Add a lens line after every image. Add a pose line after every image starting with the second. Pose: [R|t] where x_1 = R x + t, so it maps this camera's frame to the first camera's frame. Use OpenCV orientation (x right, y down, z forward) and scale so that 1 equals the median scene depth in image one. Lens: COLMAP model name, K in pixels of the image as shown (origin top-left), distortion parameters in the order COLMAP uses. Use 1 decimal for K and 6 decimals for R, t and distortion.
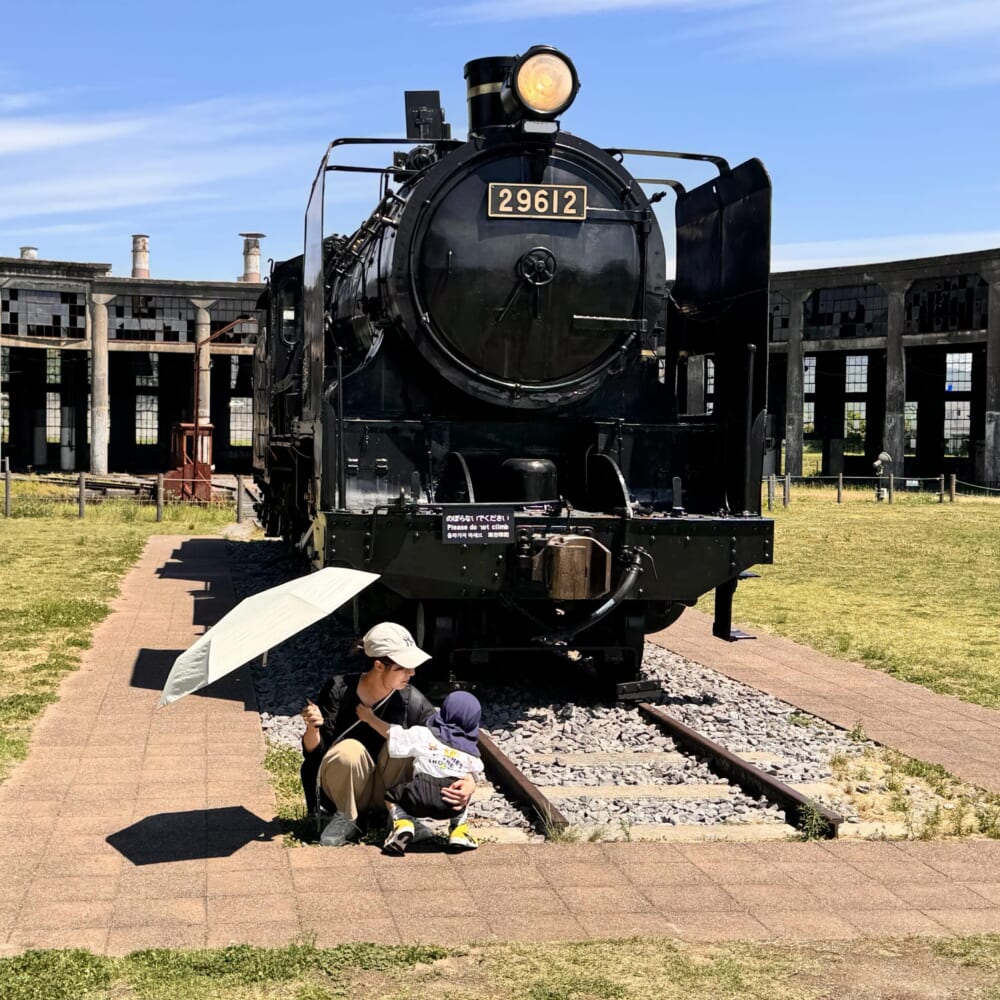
lens RADIAL K [[1568.8, 0, 403.6], [0, 1568.8, 499.4], [0, 0, 1]] dist [0.133960, -0.131796]
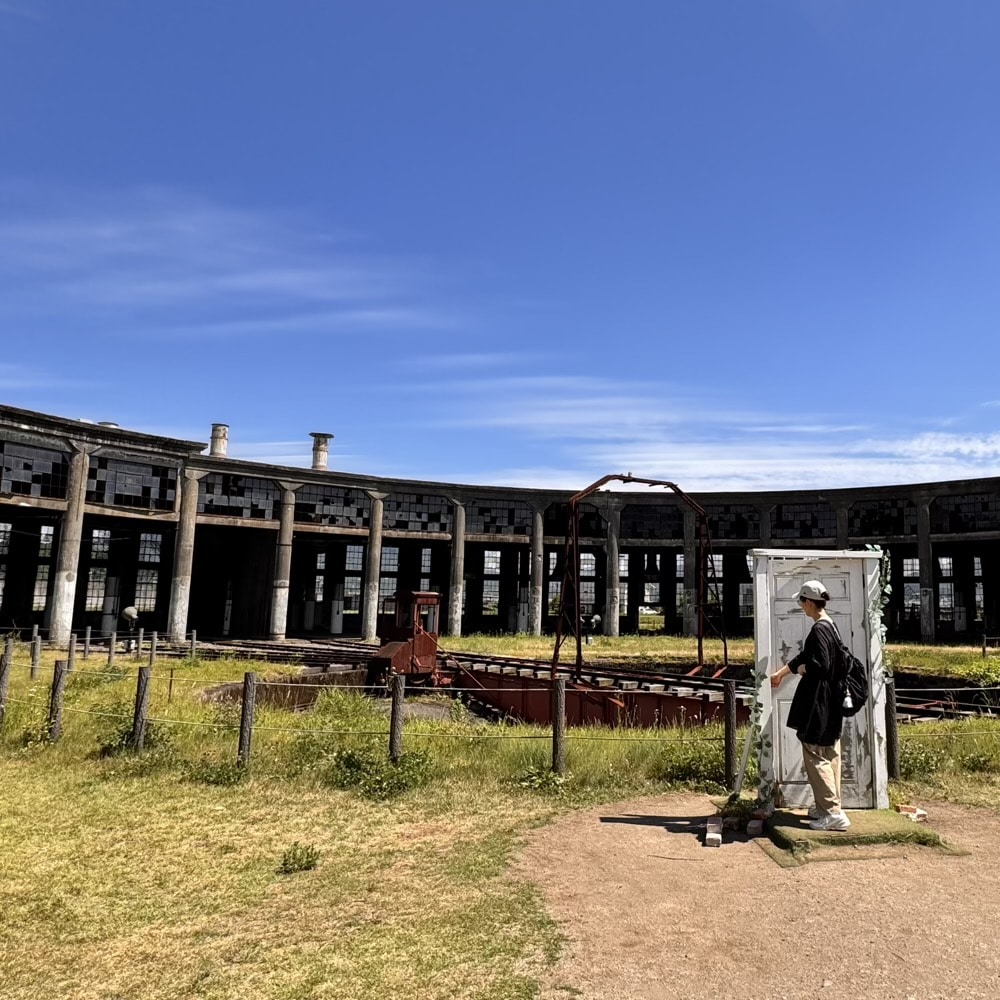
lens RADIAL K [[810.1, 0, 654.2], [0, 810.1, 498.8], [0, 0, 1]] dist [0.002027, -0.003496]
pose [[0.852583, 0.066724, 0.518315, -0.212637], [0.021513, 0.986494, -0.162381, -0.015976], [-0.522149, 0.149594, 0.839632, 0.388966]]
